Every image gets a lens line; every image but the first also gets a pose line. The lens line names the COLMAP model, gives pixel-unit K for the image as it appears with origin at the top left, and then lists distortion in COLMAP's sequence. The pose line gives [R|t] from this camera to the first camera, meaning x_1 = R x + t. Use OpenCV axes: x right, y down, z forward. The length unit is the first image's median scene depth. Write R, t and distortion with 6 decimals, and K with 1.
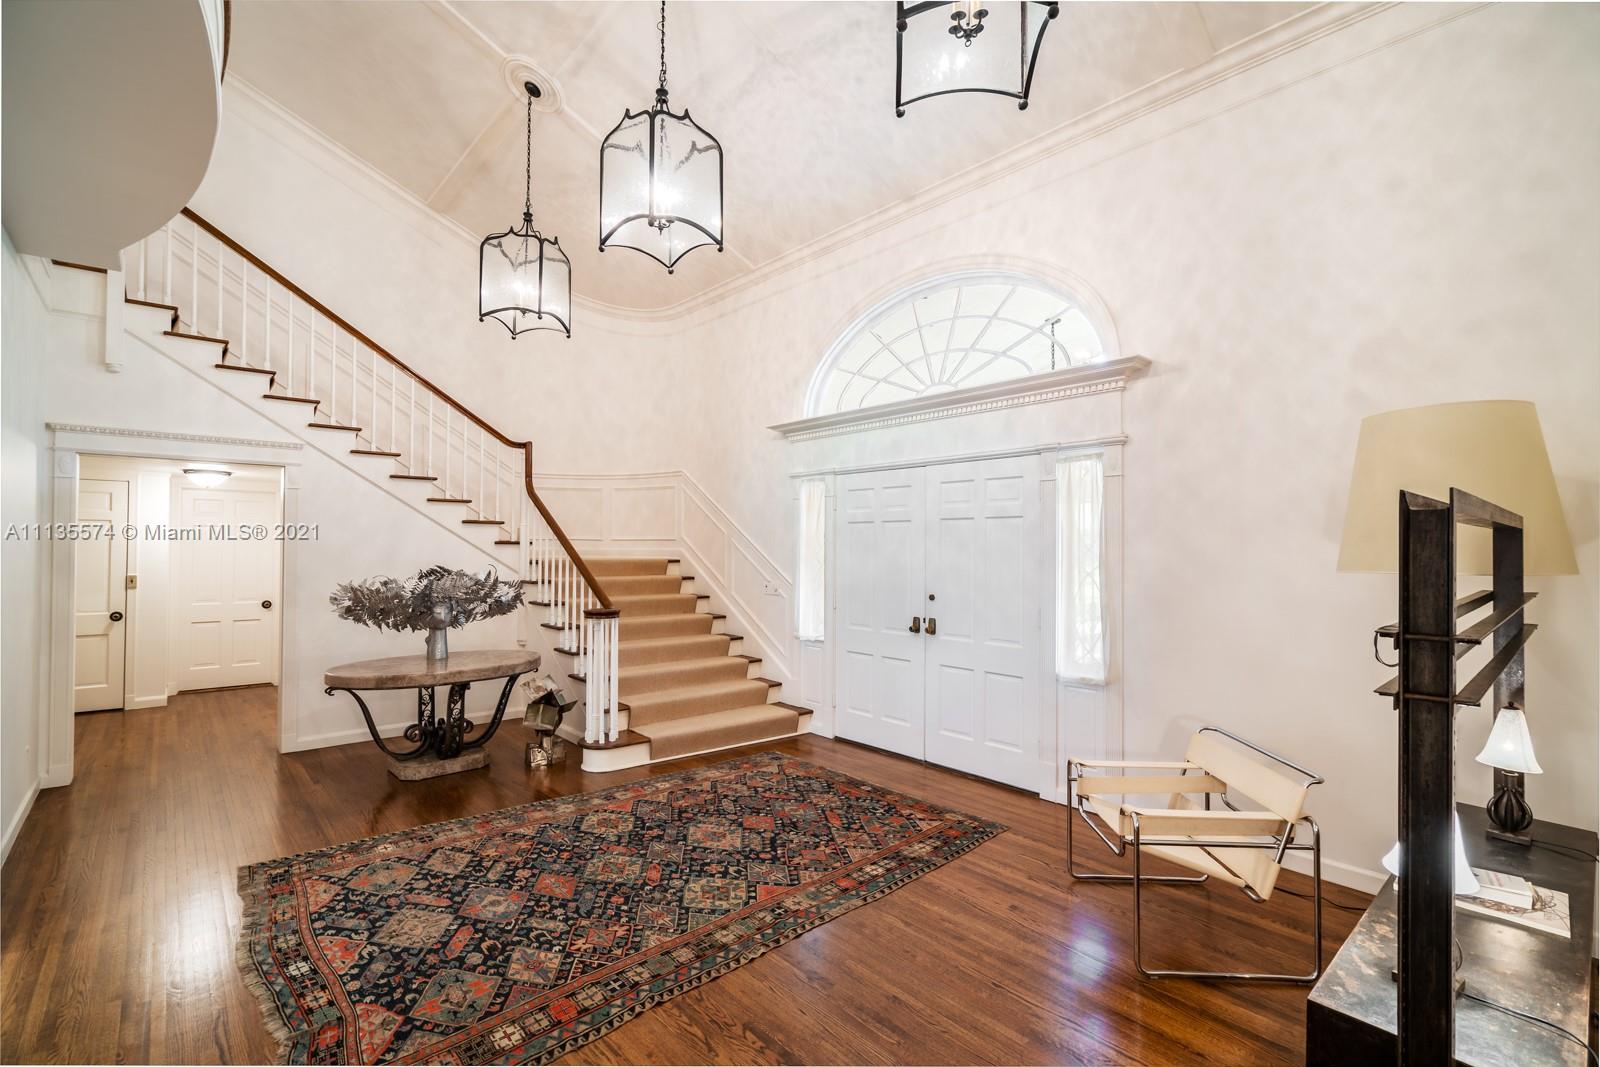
lens RADIAL K [[719.1, 0, 806.1], [0, 719.1, 537.2], [0, 0, 1]] dist [-0.003831, 0.000371]
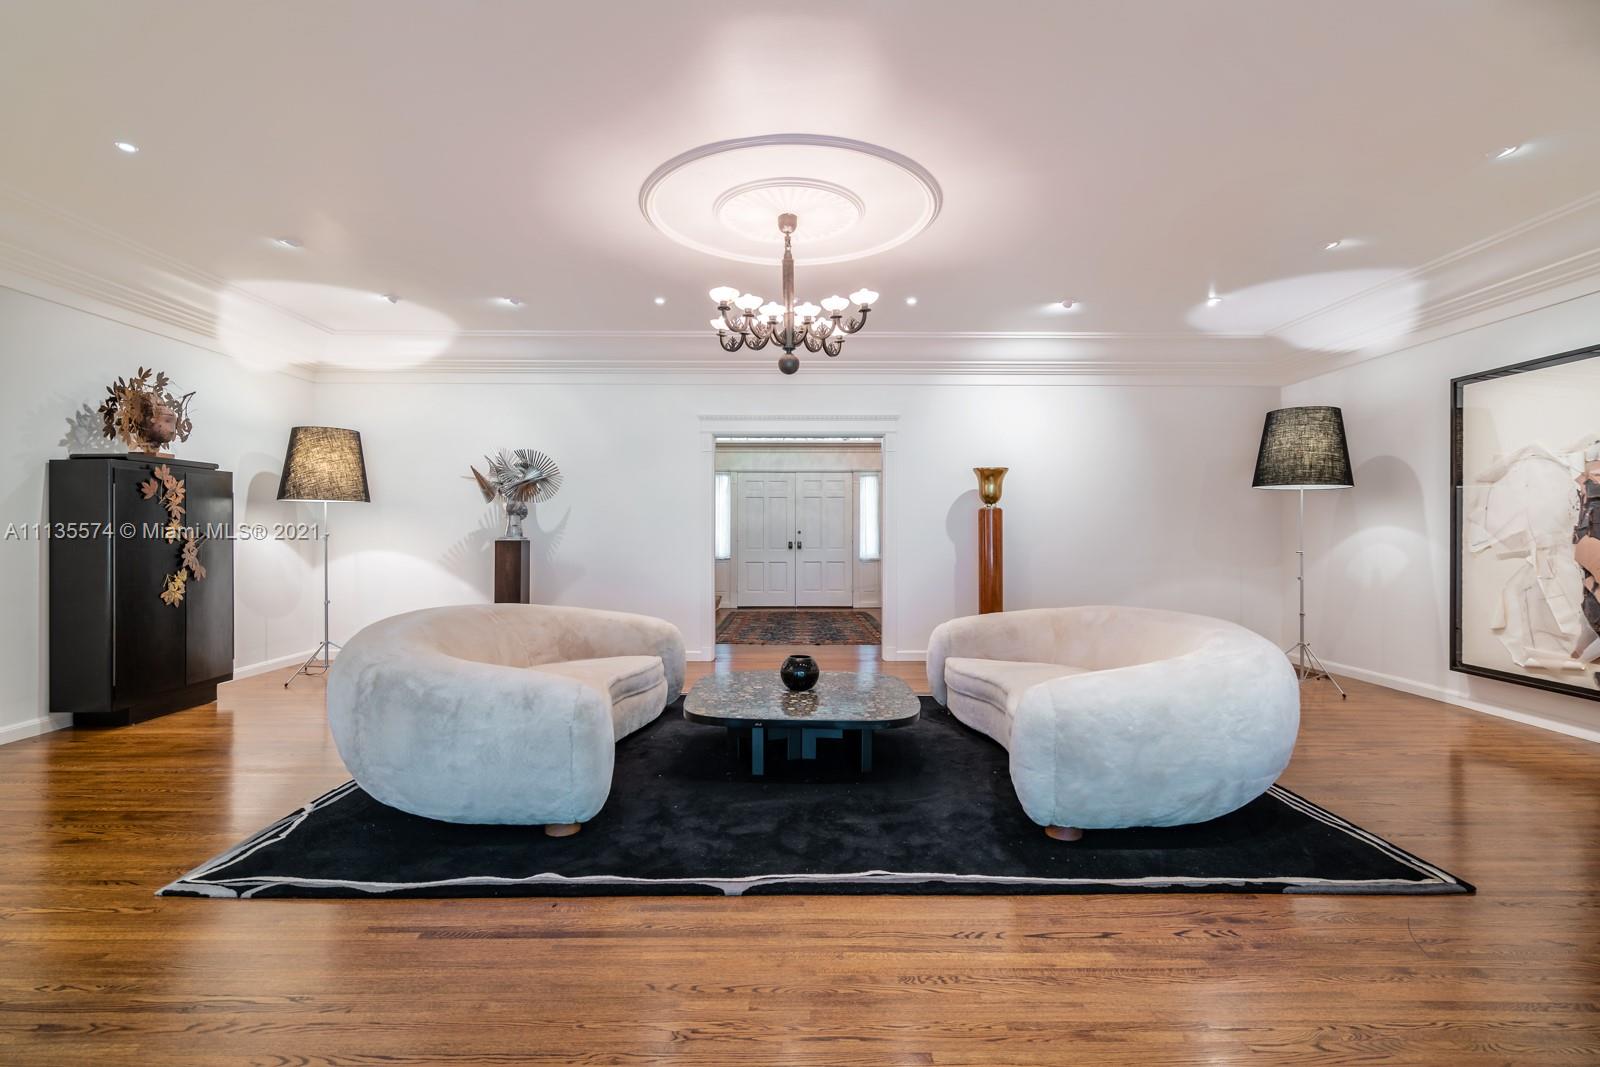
lens RADIAL K [[790.5, 0, 798.8], [0, 790.5, 532.3], [0, 0, 1]] dist [-0.001146, -0.000100]
pose [[0.671946, -0.000156, 0.740600, -1.626237], [-0.014097, 0.999816, 0.013001, 0.051482], [-0.740466, -0.019177, 0.671820, -0.638667]]
